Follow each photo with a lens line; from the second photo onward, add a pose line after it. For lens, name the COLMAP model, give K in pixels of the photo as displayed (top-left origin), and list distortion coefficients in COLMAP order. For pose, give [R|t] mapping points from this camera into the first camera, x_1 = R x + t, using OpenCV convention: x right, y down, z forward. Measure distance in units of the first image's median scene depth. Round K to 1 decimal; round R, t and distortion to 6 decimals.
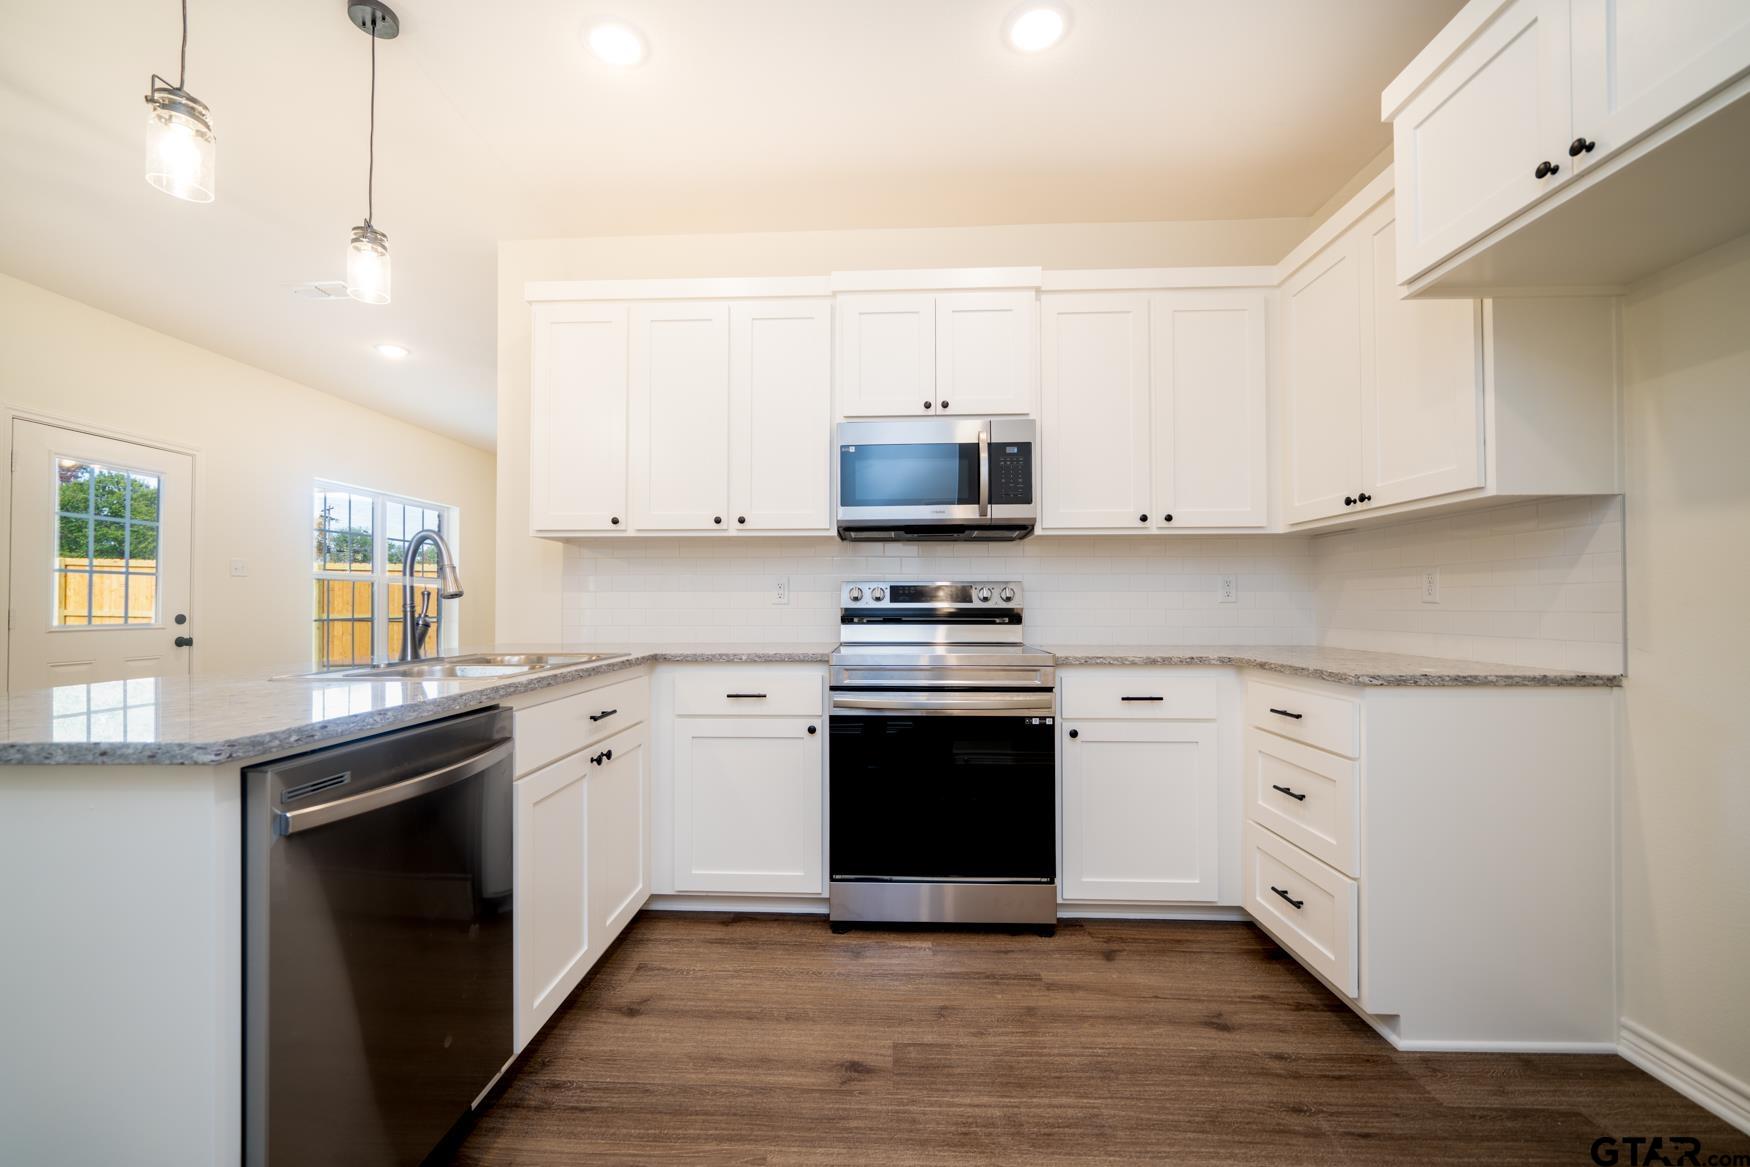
lens RADIAL K [[675.1, 0, 880.6], [0, 675.1, 593.0], [0, 0, 1]] dist [-0.009479, 0.001975]
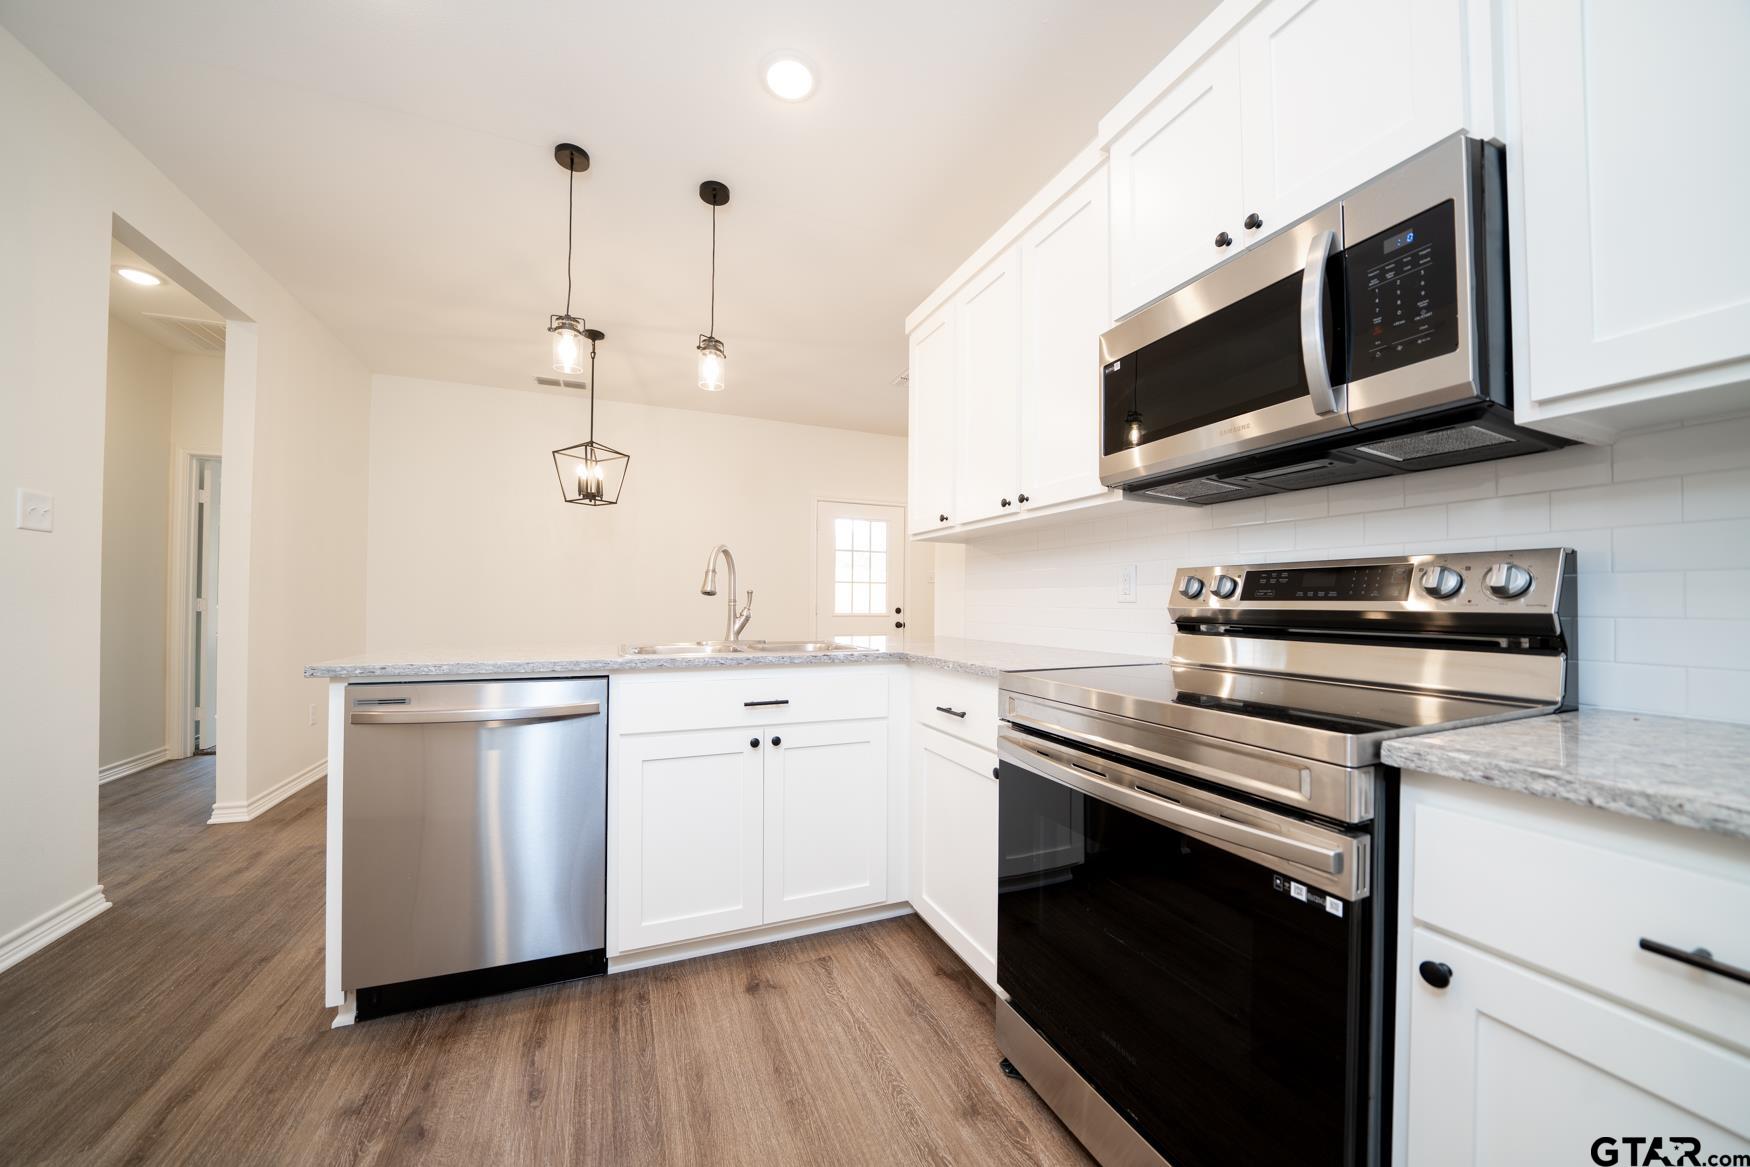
lens RADIAL K [[613.1, 0, 869.0], [0, 613.1, 594.5], [0, 0, 1]] dist [-0.017598, 0.000899]
pose [[0.413245, -0.006895, -0.910594, 0.396661], [0.008751, 0.999955, -0.003600, 0.008955], [0.910578, -0.006481, 0.413287, 0.534199]]
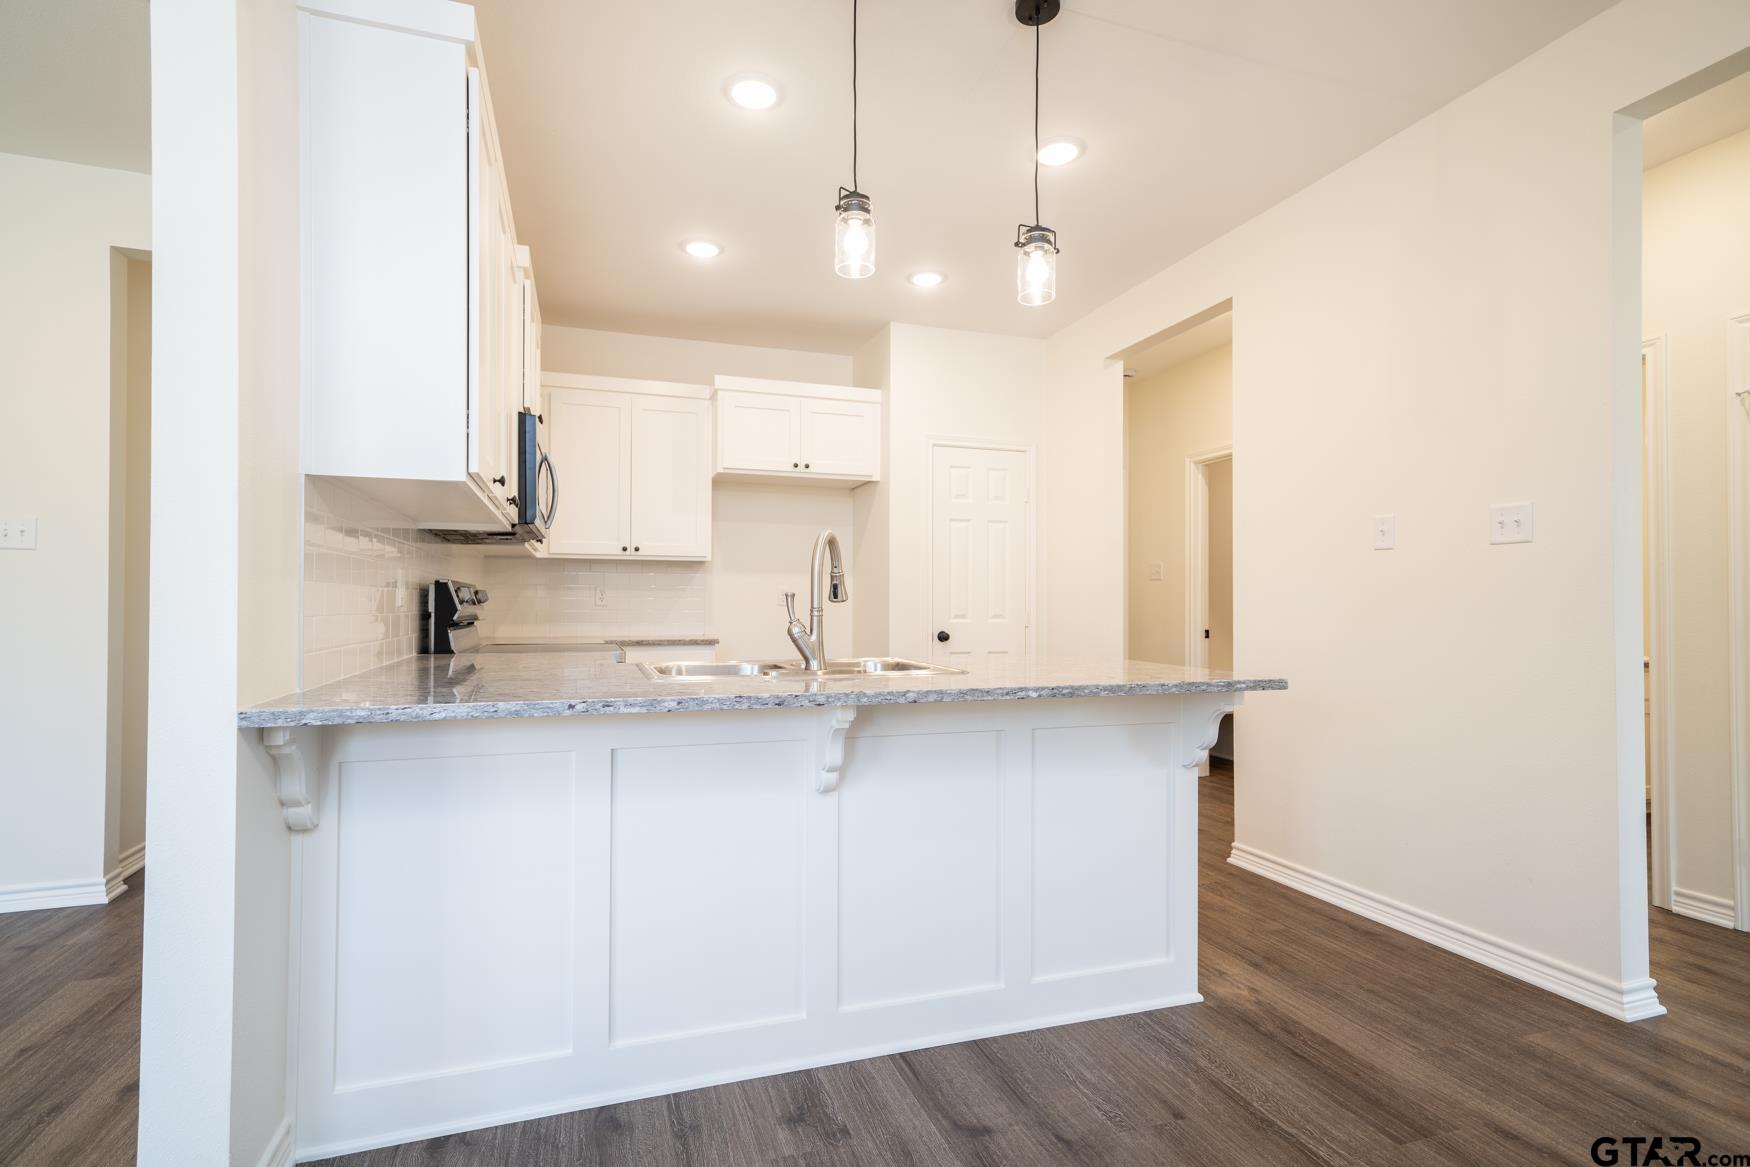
lens RADIAL K [[834.2, 0, 859.9], [0, 834.2, 596.3], [0, 0, 1]] dist [0.013181, 0.001103]
pose [[-0.338773, 0.012474, 0.940785, -1.319738], [-0.016676, 0.999675, -0.019260, 0.016533], [-0.940720, -0.022213, -0.338456, 0.965362]]
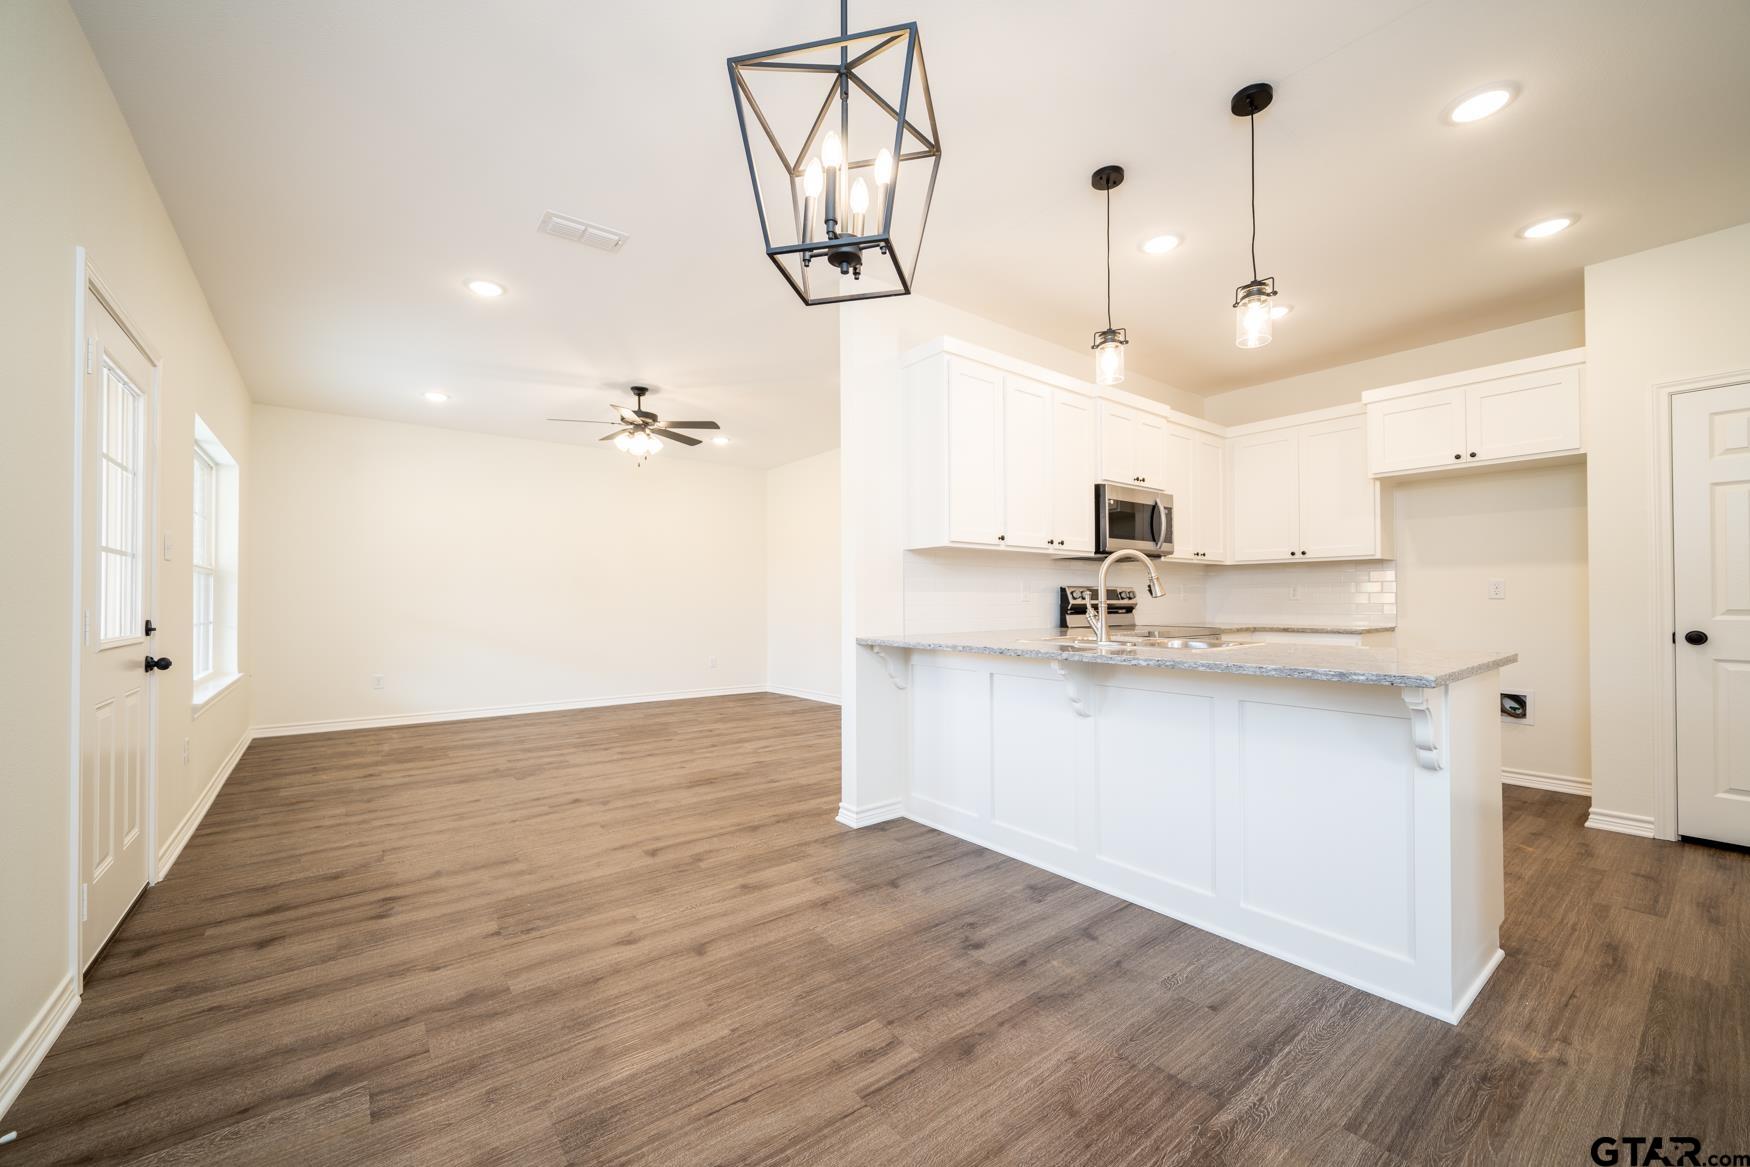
lens RADIAL K [[675.1, 0, 862.7], [0, 675.1, 593.8], [0, 0, 1]] dist [-0.009479, 0.001975]
pose [[0.772997, 0.006182, 0.634379, -1.473164], [-0.008651, 0.999962, 0.000797, 0.003164], [-0.634350, -0.006104, 0.773022, 0.164041]]
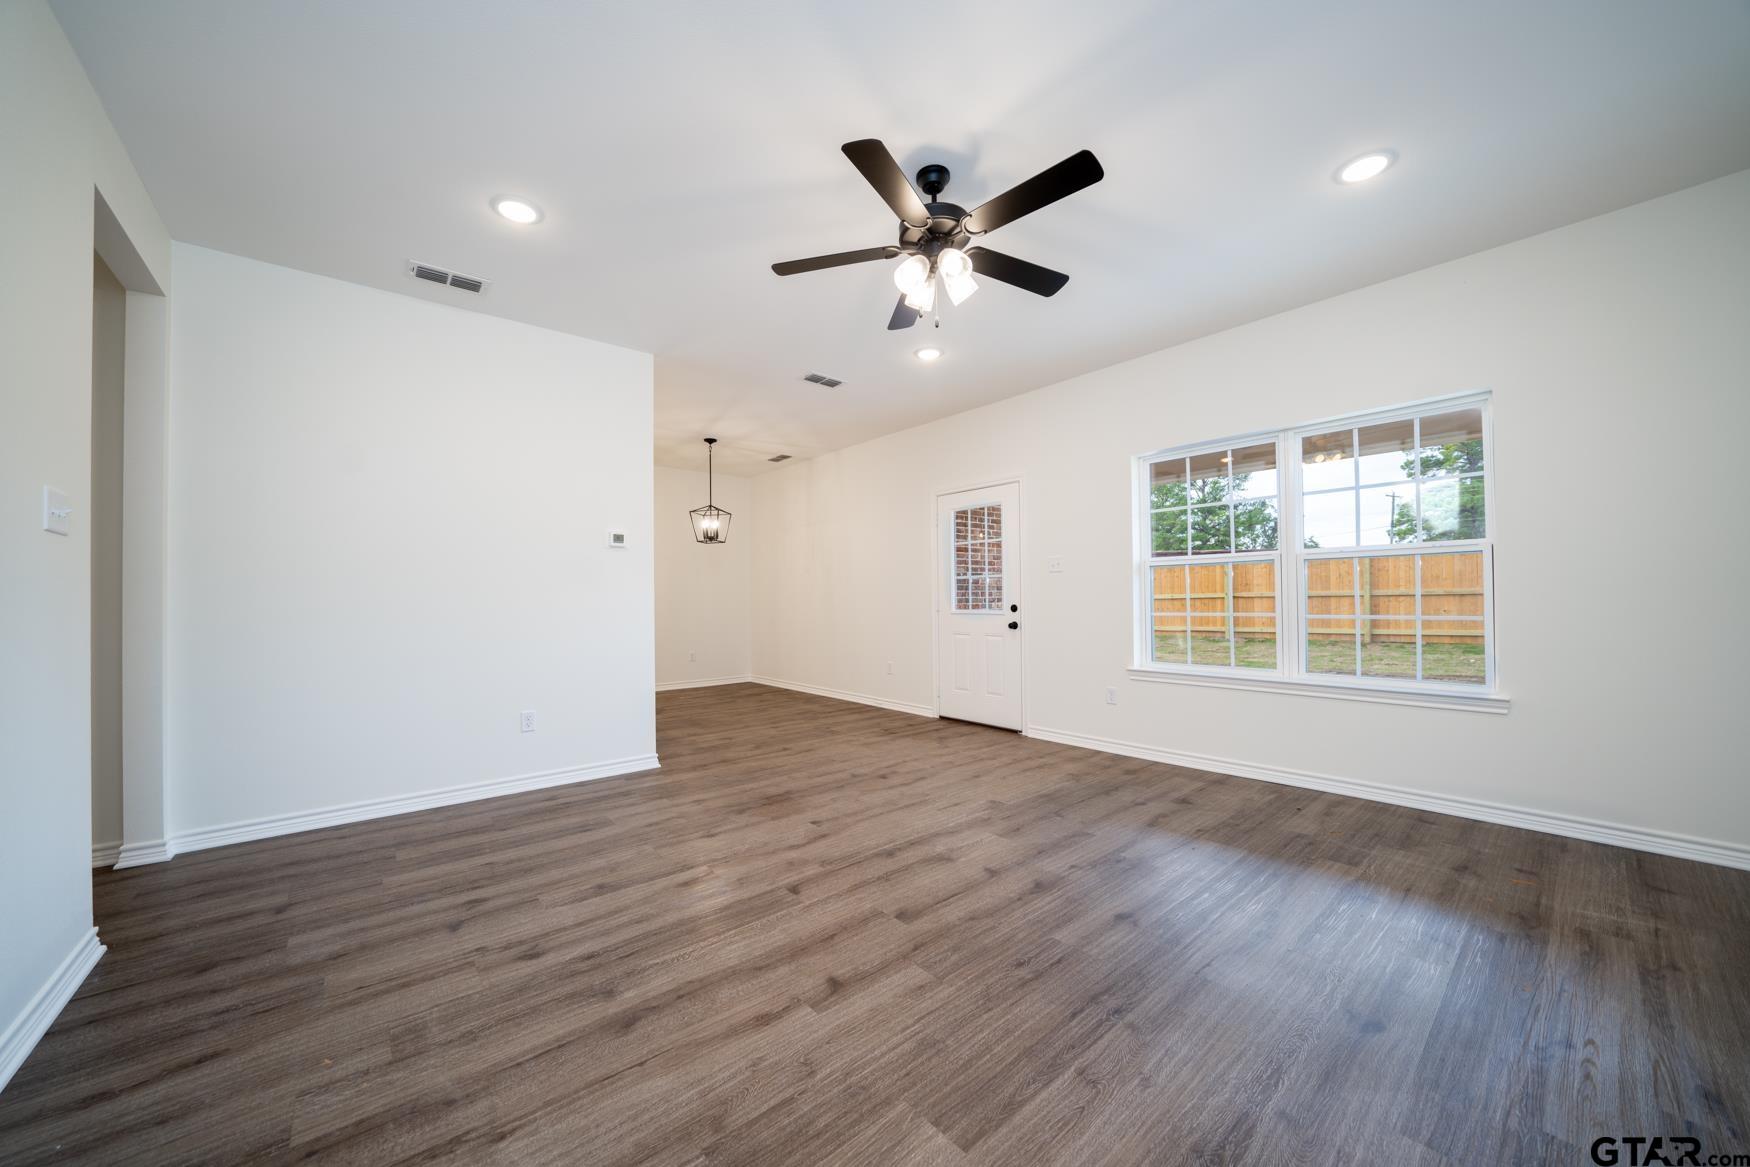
lens RADIAL K [[613.1, 0, 865.9], [0, 613.1, 594.9], [0, 0, 1]] dist [-0.017598, 0.000899]
pose [[-0.741966, 0.003437, -0.670428, -0.043154], [0.019801, 0.999663, -0.016789, 0.042972], [0.670145, -0.025732, -0.741784, 2.694312]]
